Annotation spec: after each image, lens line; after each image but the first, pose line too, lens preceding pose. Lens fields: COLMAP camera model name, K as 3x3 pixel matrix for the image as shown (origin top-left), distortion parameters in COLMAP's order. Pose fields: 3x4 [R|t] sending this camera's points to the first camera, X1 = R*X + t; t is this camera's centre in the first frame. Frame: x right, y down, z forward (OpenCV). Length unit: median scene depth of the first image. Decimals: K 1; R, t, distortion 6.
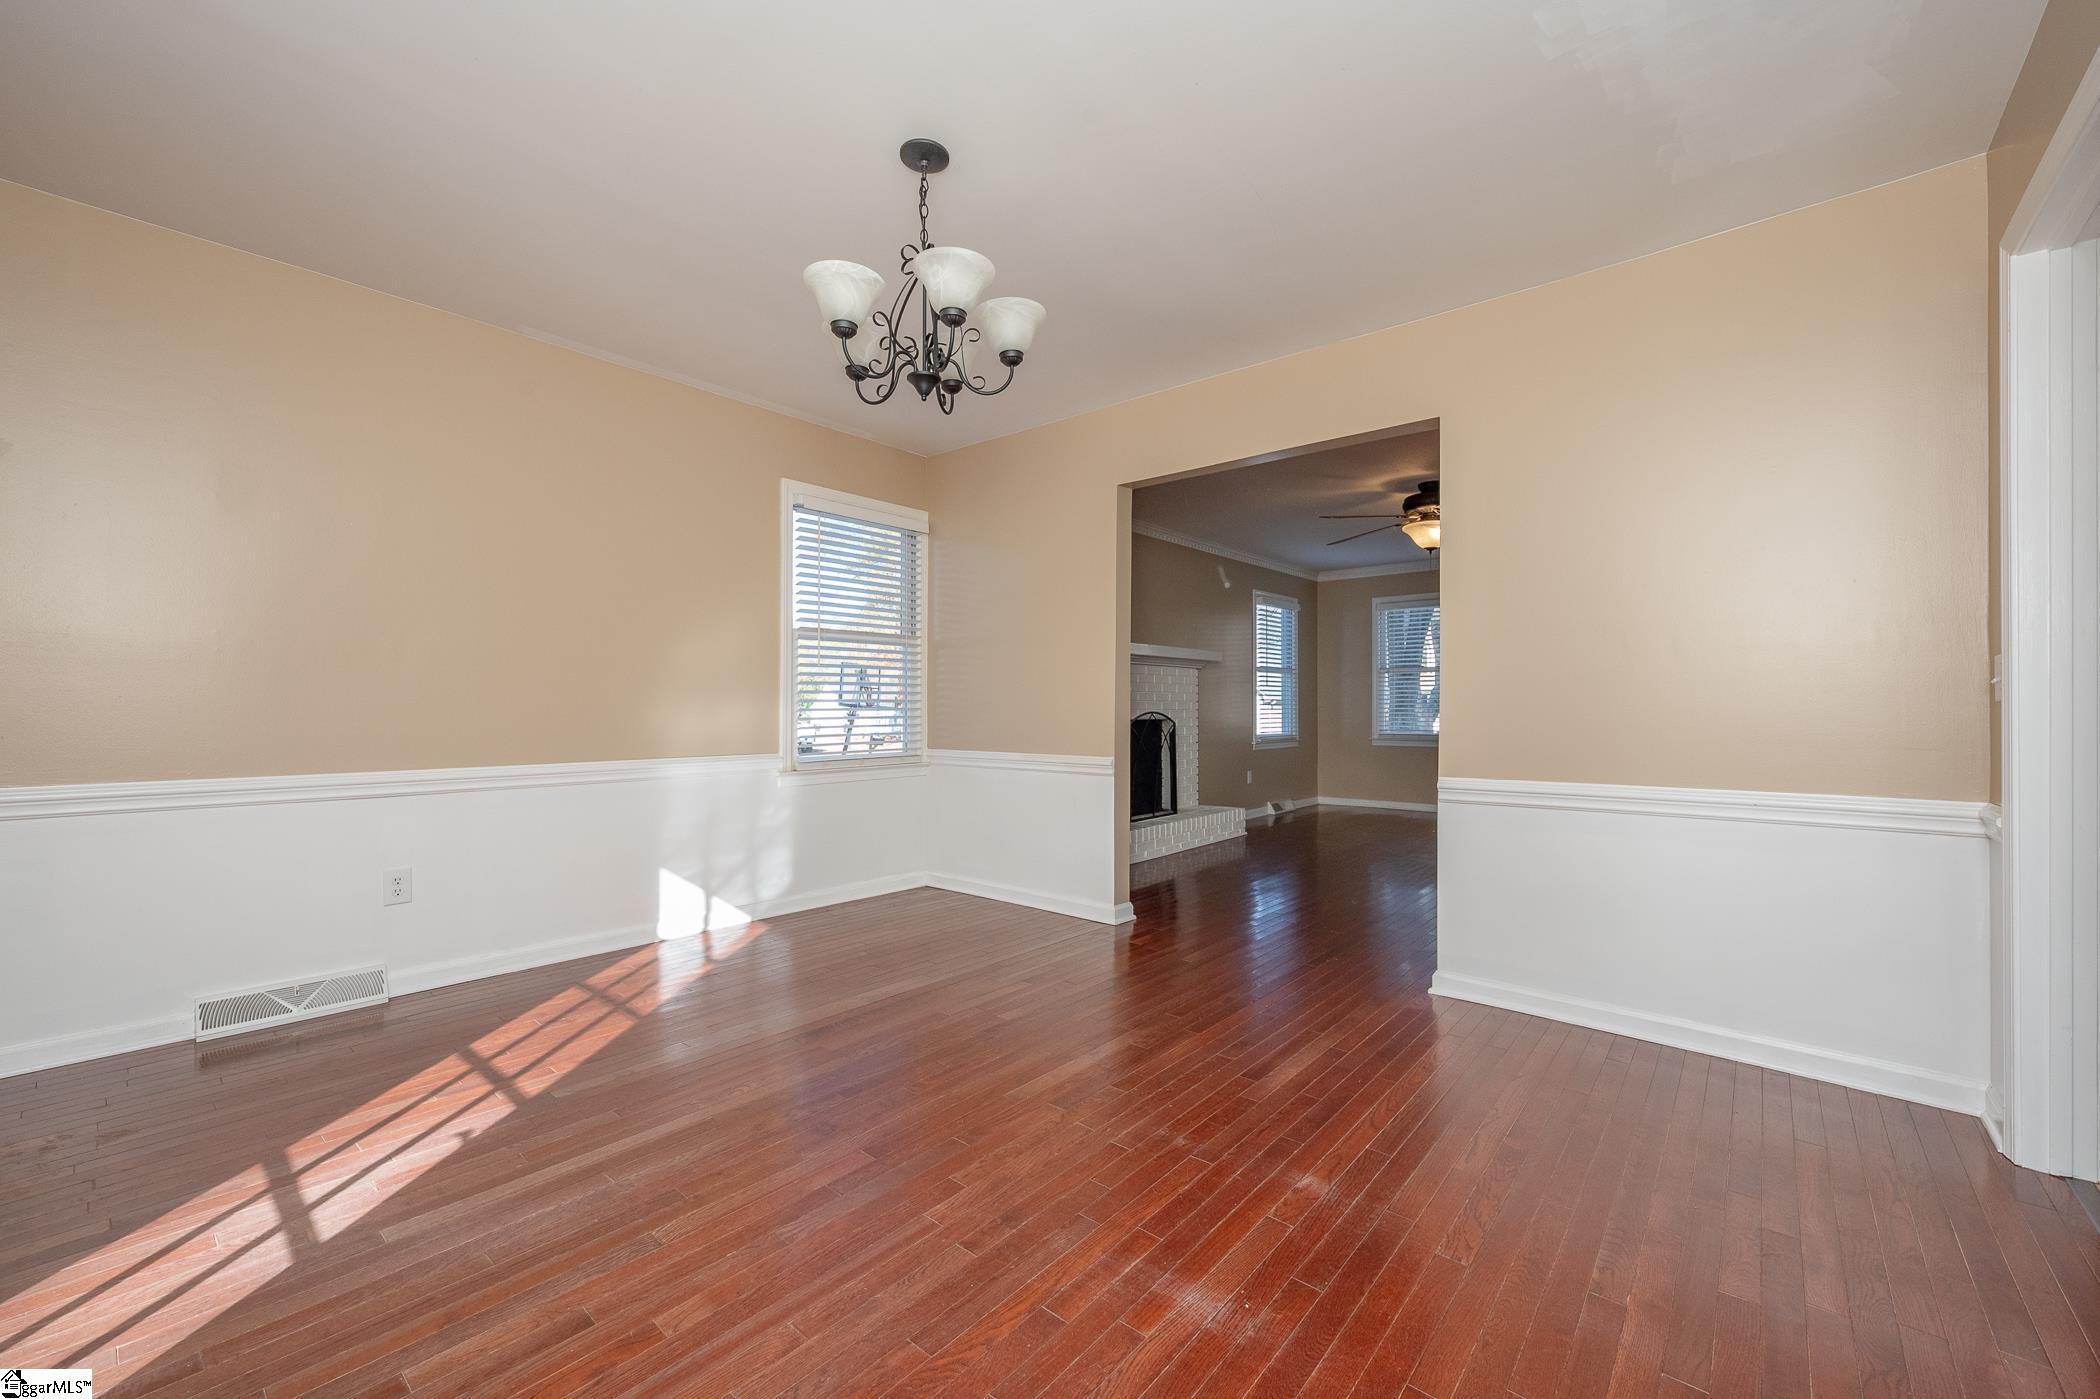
lens RADIAL K [[851.4, 0, 1030.1], [0, 851.4, 695.6], [0, 0, 1]] dist [-0.003019, -0.000625]
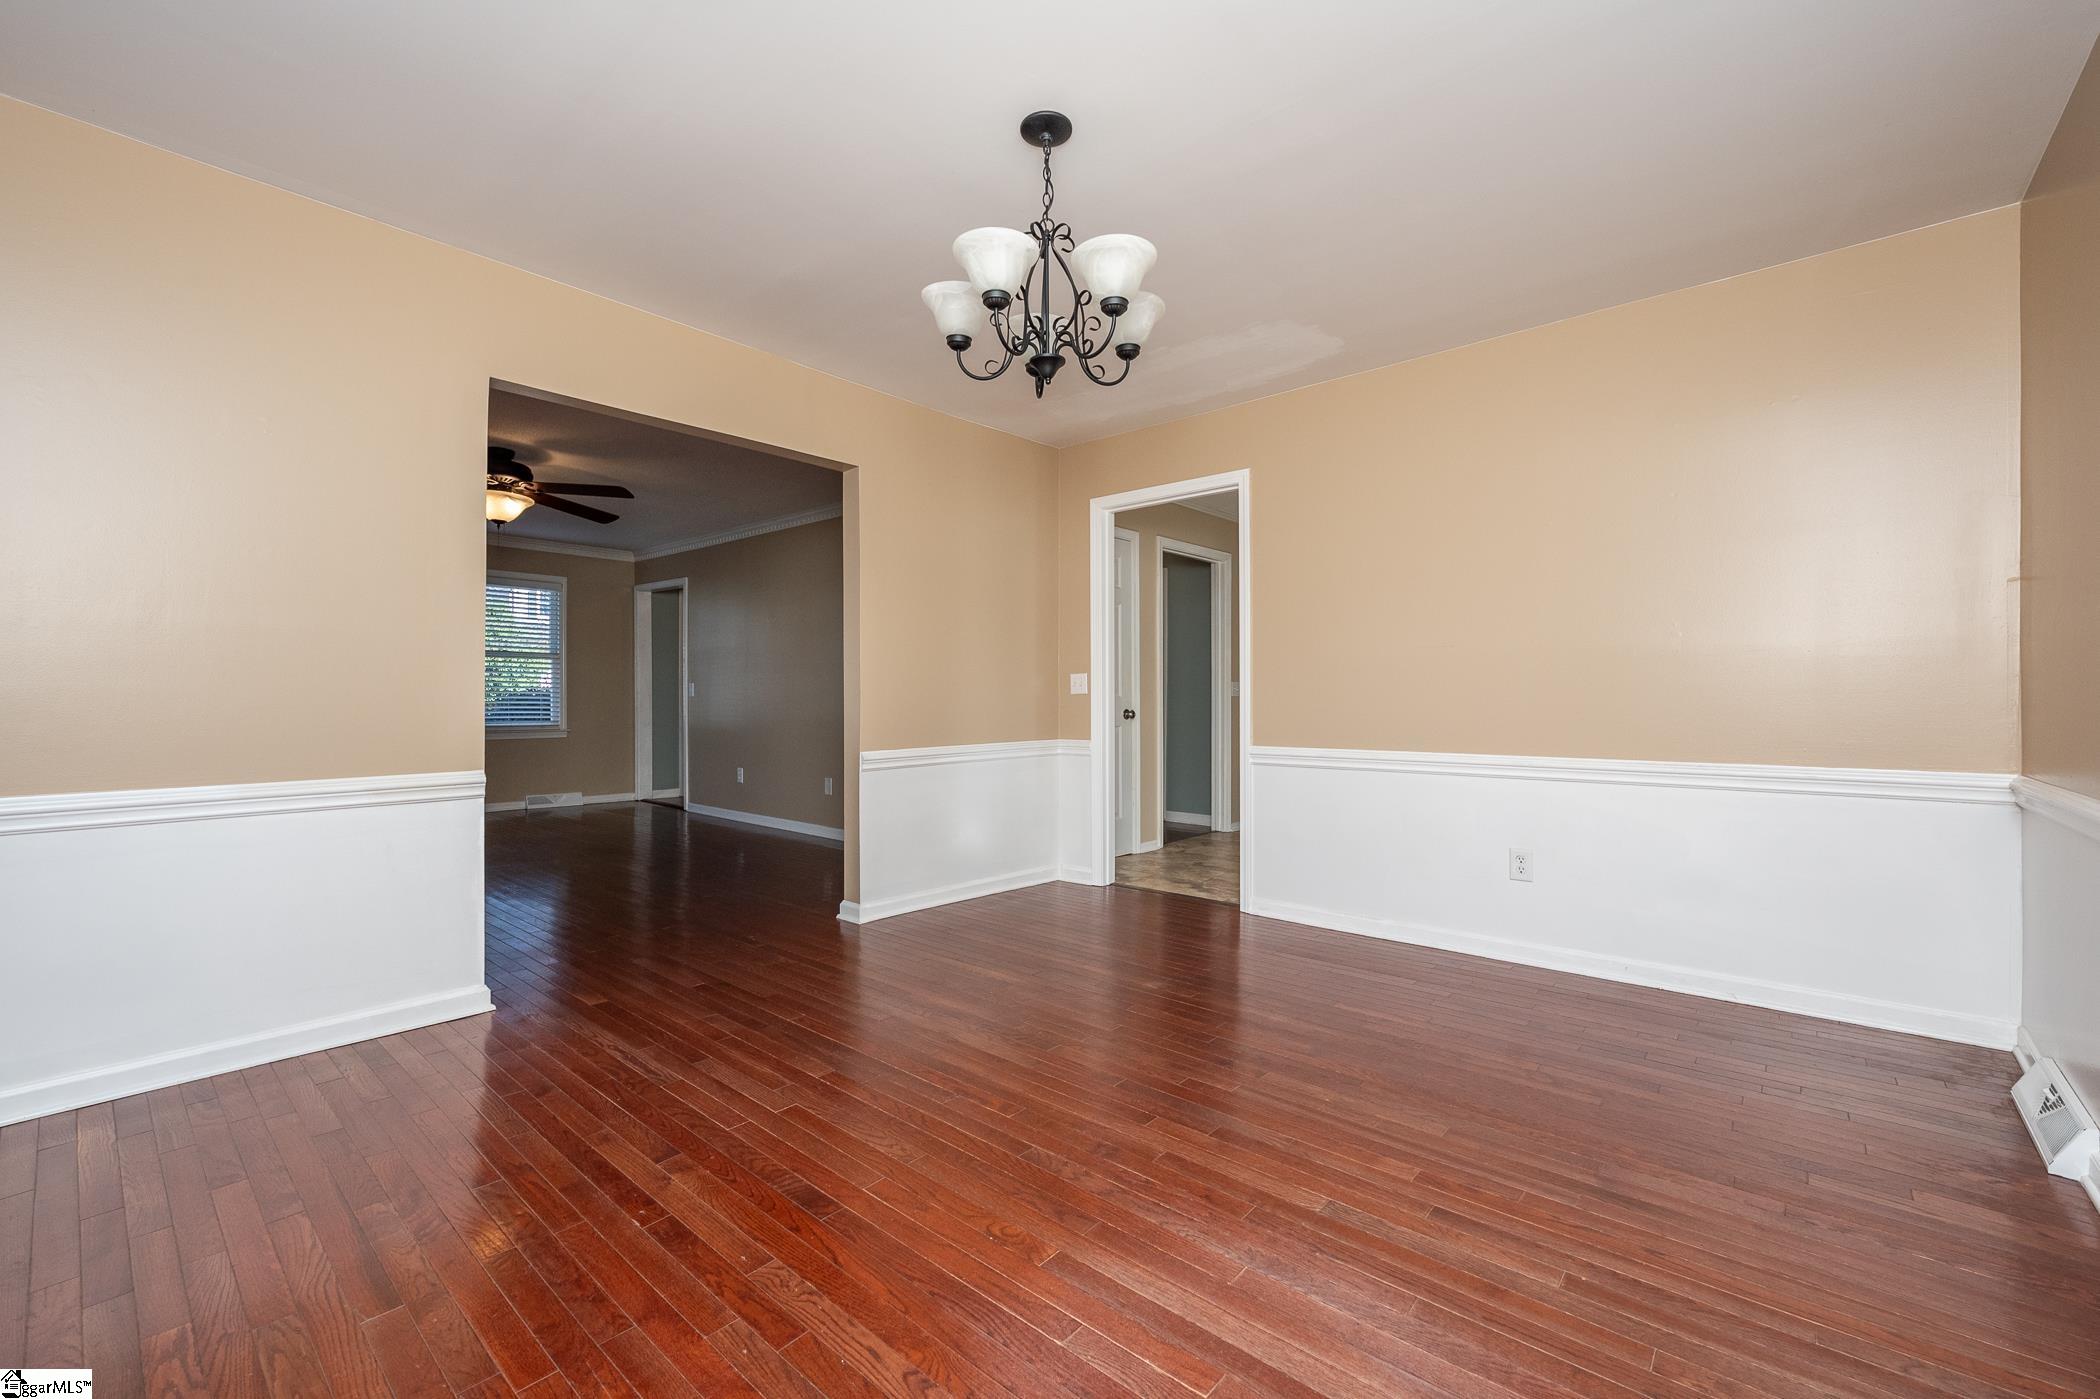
lens RADIAL K [[851.4, 0, 1066.4], [0, 851.4, 698.8], [0, 0, 1]] dist [-0.003019, -0.000625]
pose [[-0.019598, -0.004014, 0.999800, -0.902102], [-0.015642, 0.999871, 0.003707, 0.006383], [-0.999686, -0.015566, -0.019658, 0.819803]]
